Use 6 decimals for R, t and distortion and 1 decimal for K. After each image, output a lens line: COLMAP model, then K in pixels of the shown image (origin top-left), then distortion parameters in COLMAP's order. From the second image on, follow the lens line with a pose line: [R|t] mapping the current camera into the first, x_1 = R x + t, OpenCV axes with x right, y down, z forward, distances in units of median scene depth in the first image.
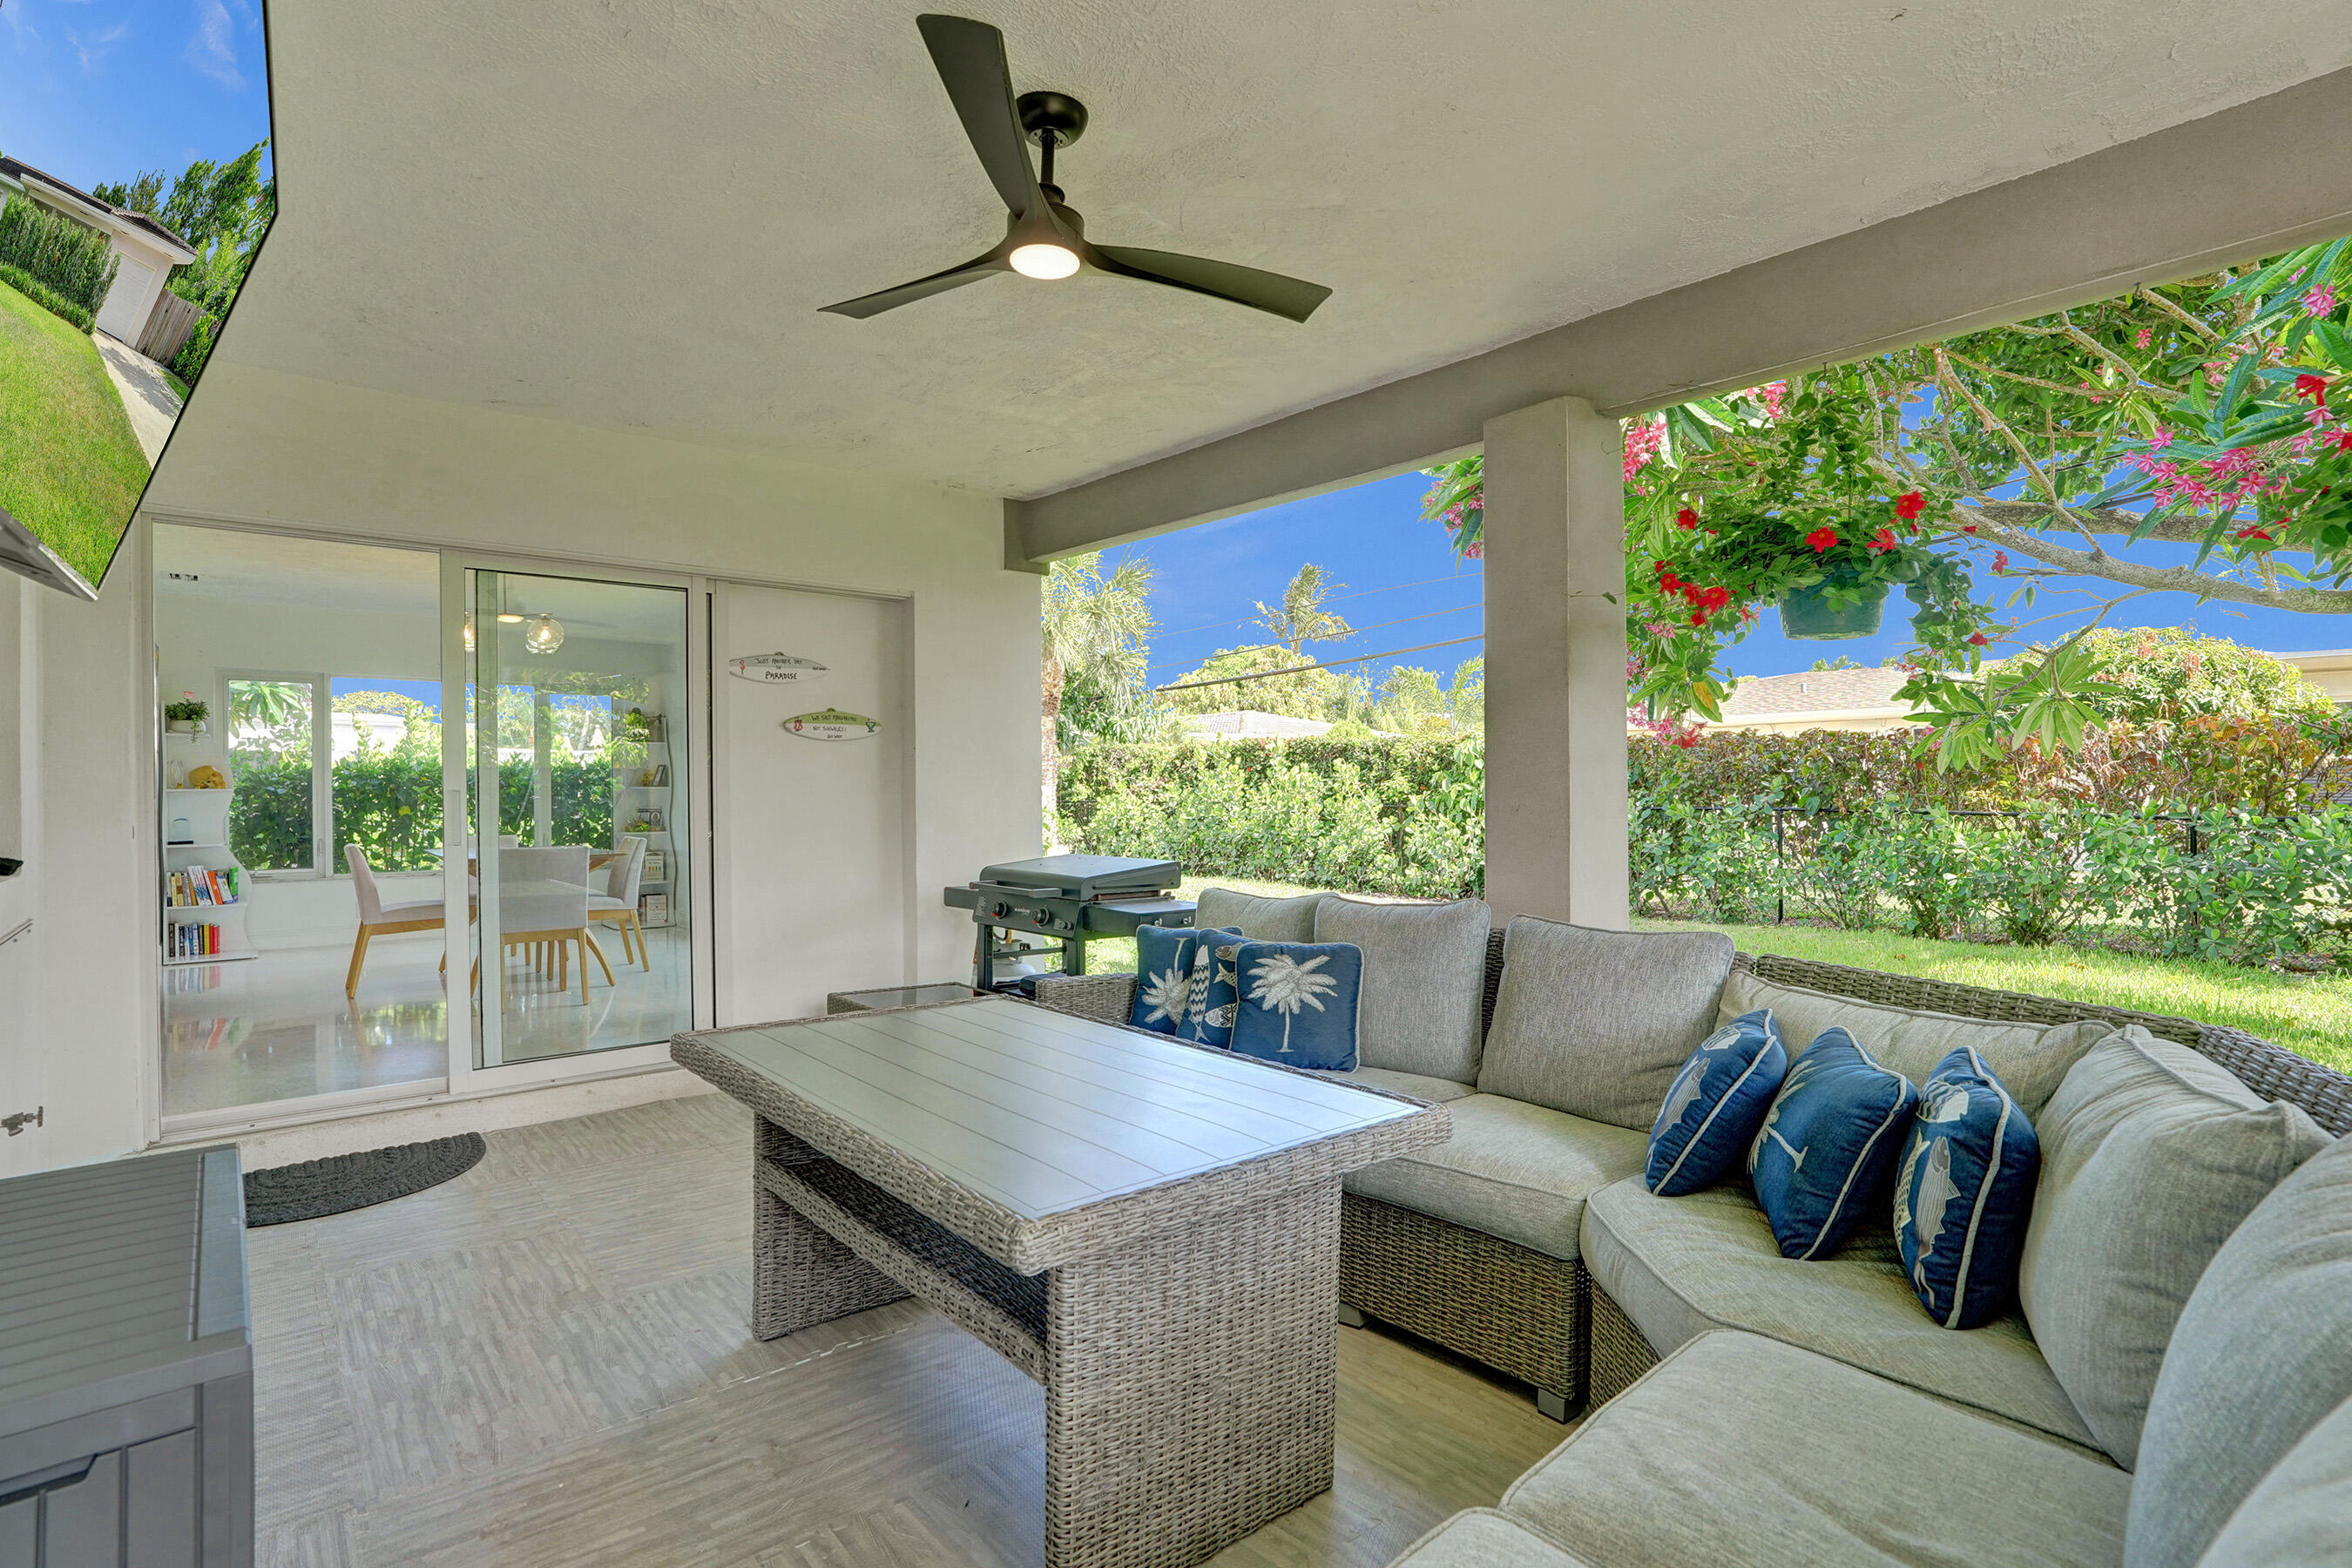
lens RADIAL K [[1140.8, 0, 1175.6], [0, 1140.8, 792.0], [0, 0, 1]] dist [-0.049988, 0.024362]
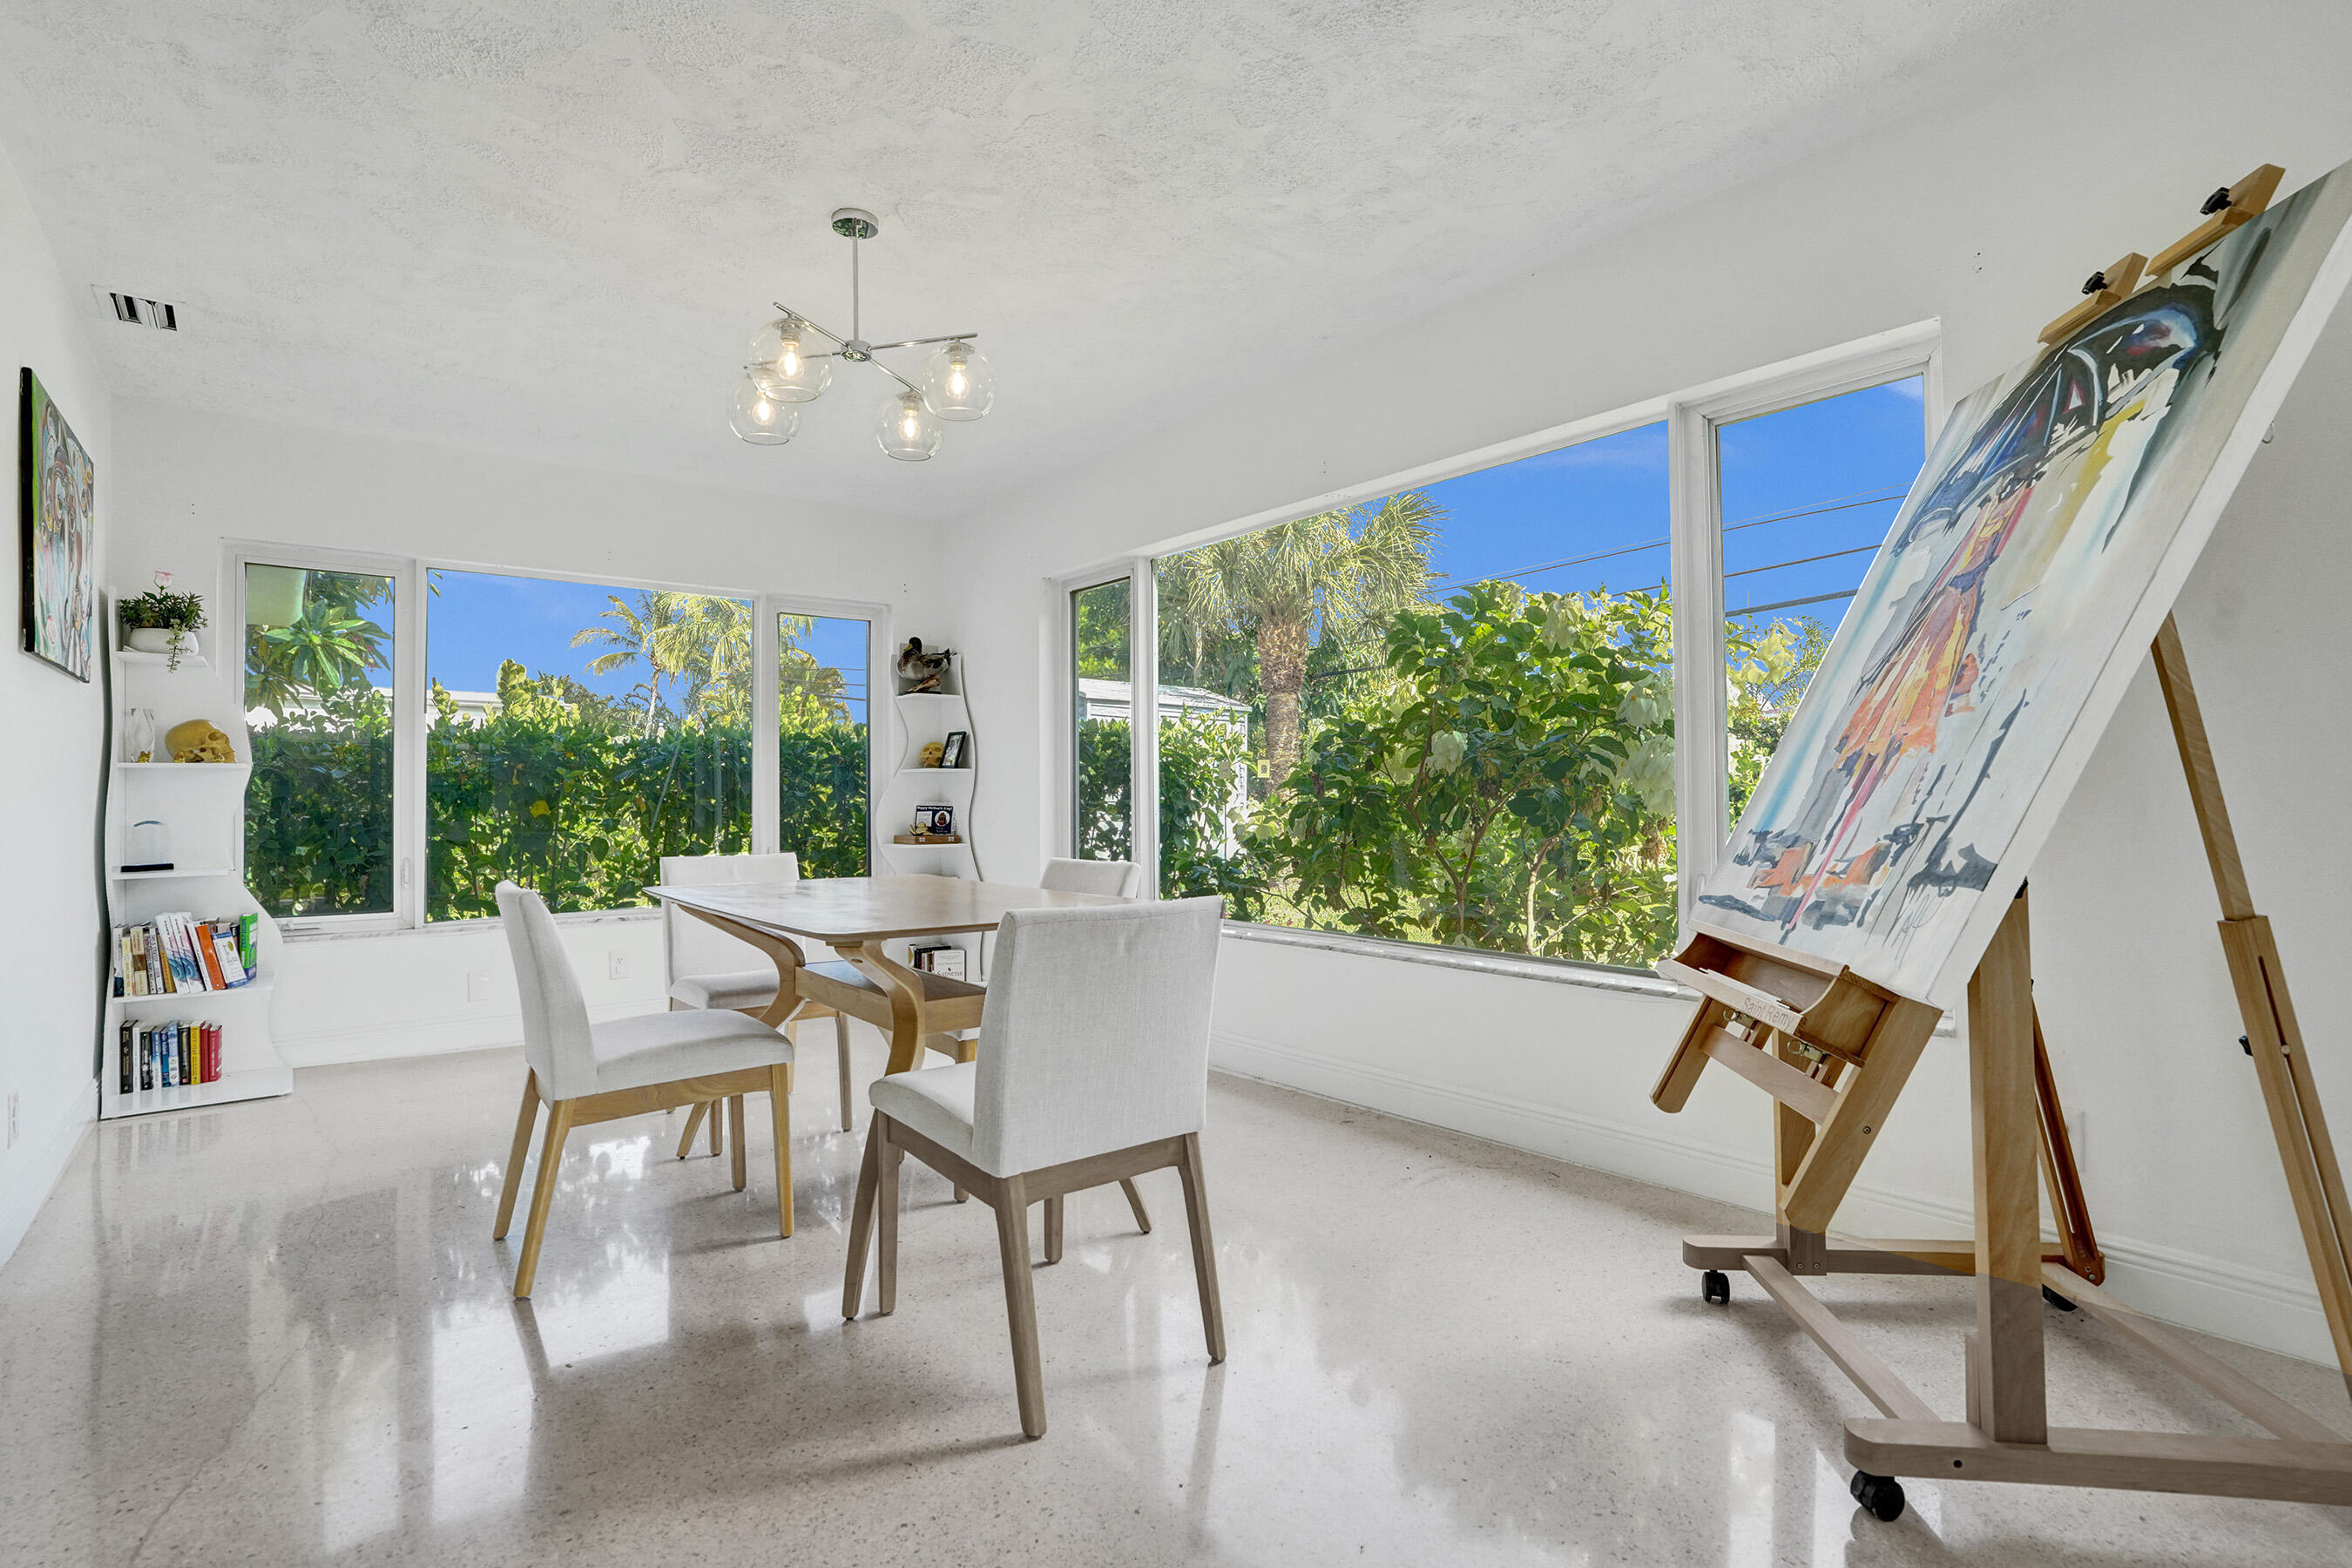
lens RADIAL K [[1131.5, 0, 1176.0], [0, 1131.5, 784.0], [0, 0, 1]] dist [-0.047118, 0.019114]
pose [[0.999647, -0.004075, -0.026249, -0.412514], [0.003716, 0.999899, -0.013714, 0.015948], [0.026302, 0.013612, 0.999561, 0.512672]]
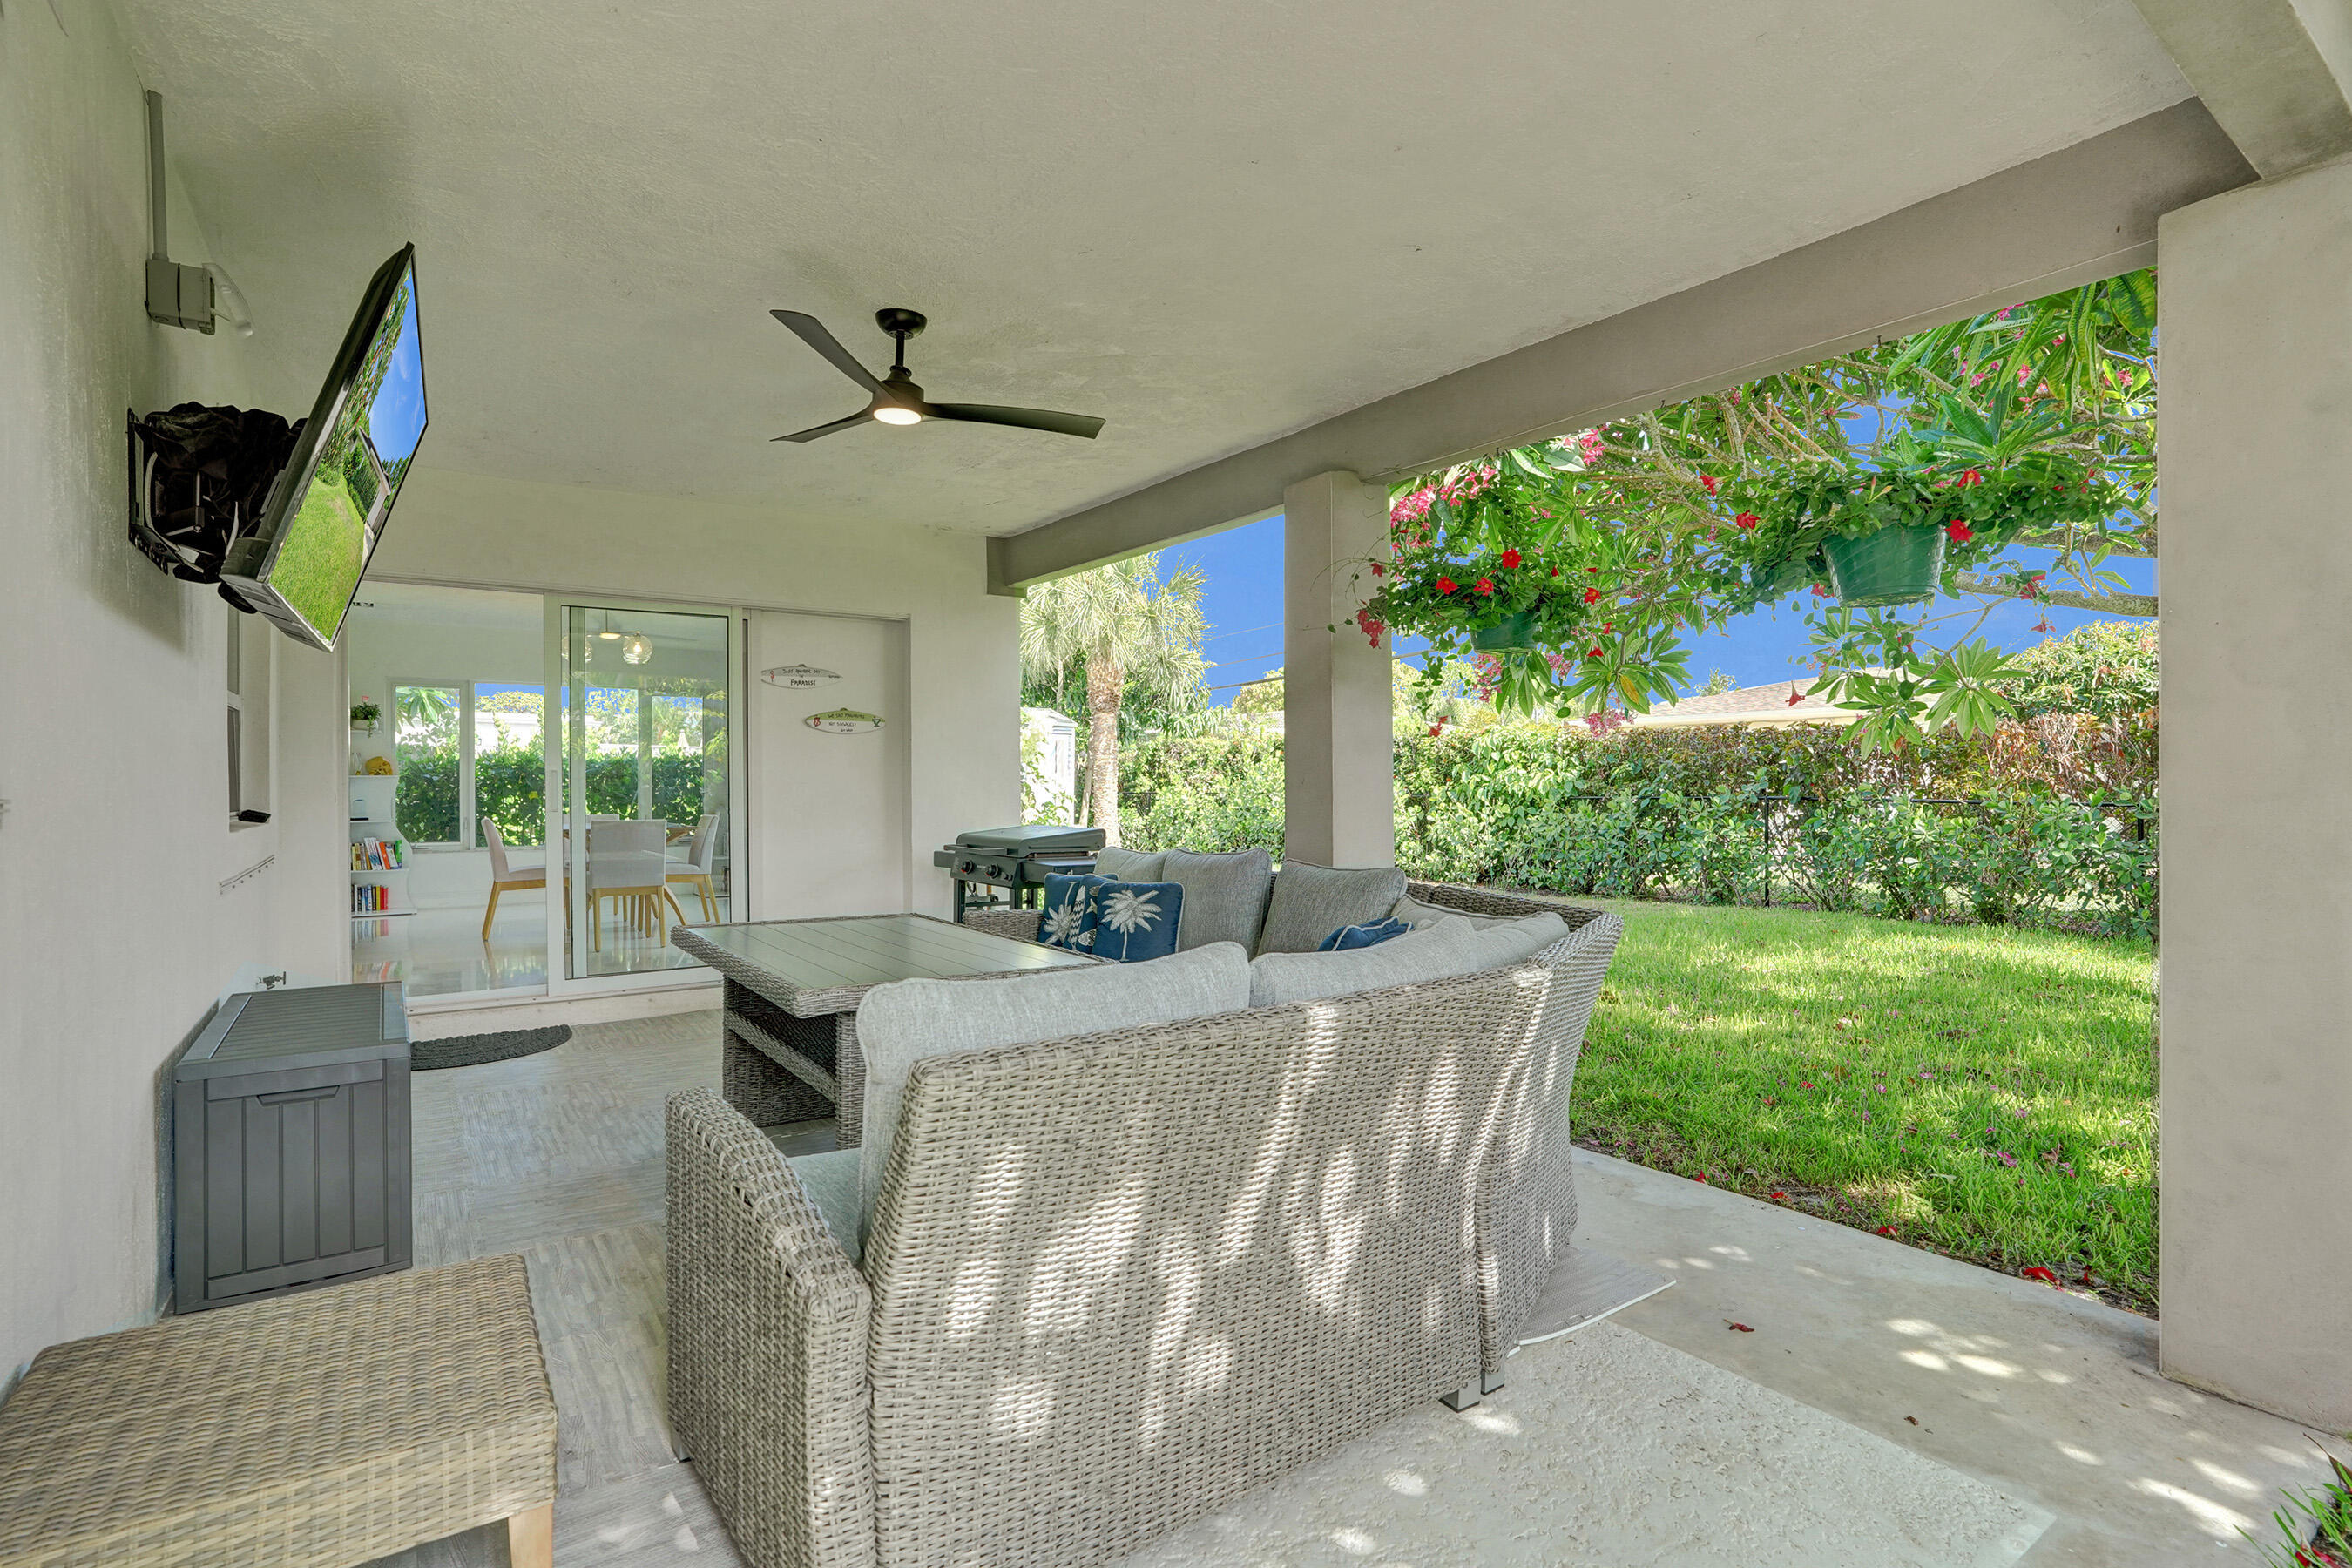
lens RADIAL K [[1131.5, 0, 1176.0], [0, 1131.5, 784.0], [0, 0, 1]] dist [-0.047118, 0.019114]
pose [[0.995889, 0.001301, -0.090573, 0.117981], [-0.001601, 0.999993, -0.003238, 0.009344], [0.090568, 0.003370, 0.995885, -0.140995]]
